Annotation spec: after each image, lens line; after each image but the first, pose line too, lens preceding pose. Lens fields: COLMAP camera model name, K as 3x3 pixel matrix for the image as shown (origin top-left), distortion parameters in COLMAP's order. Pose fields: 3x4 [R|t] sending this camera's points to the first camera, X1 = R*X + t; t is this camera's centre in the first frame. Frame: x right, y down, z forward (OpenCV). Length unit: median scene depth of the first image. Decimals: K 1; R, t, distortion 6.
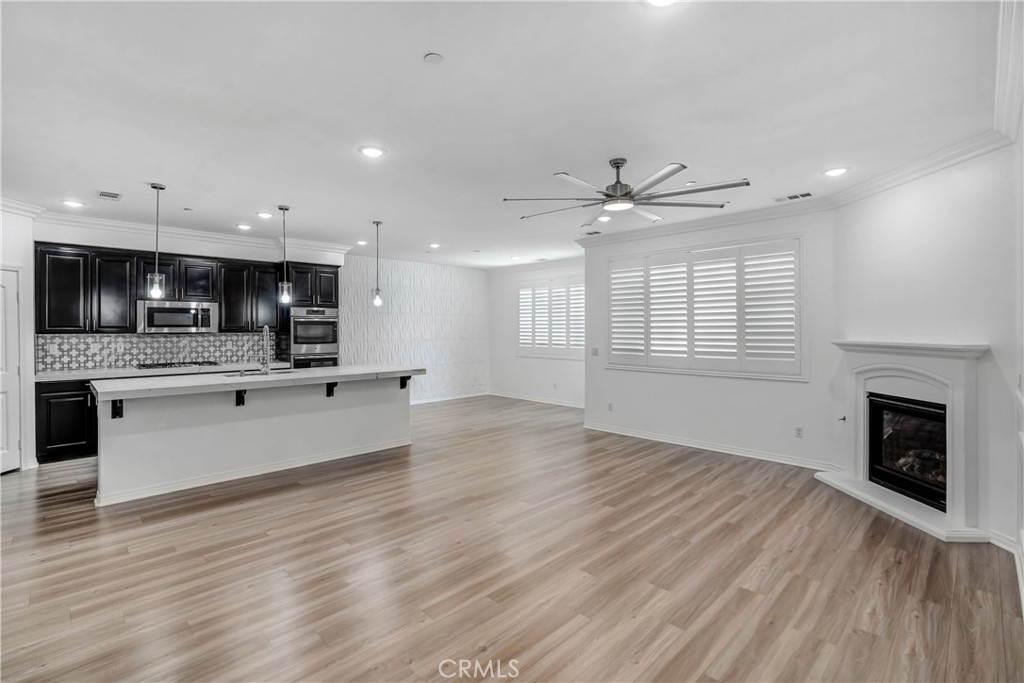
lens RADIAL K [[461.3, 0, 514.5], [0, 461.3, 333.0], [0, 0, 1]] dist [0.000628, -0.000239]
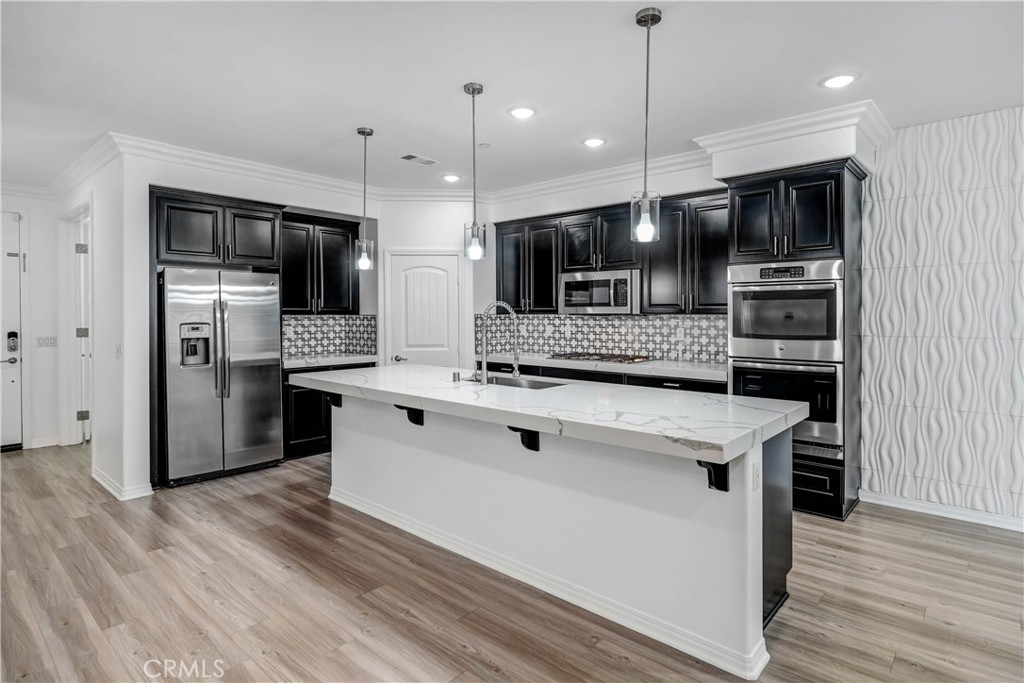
lens RADIAL K [[543.0, 0, 489.3], [0, 543.0, 315.4], [0, 0, 1]] dist [-0.001898, -0.000043]
pose [[0.035842, 0.008382, -0.999322, 0.126019], [-0.004120, 0.999958, 0.008239, -0.004603], [0.999349, 0.003822, 0.035875, 0.778218]]
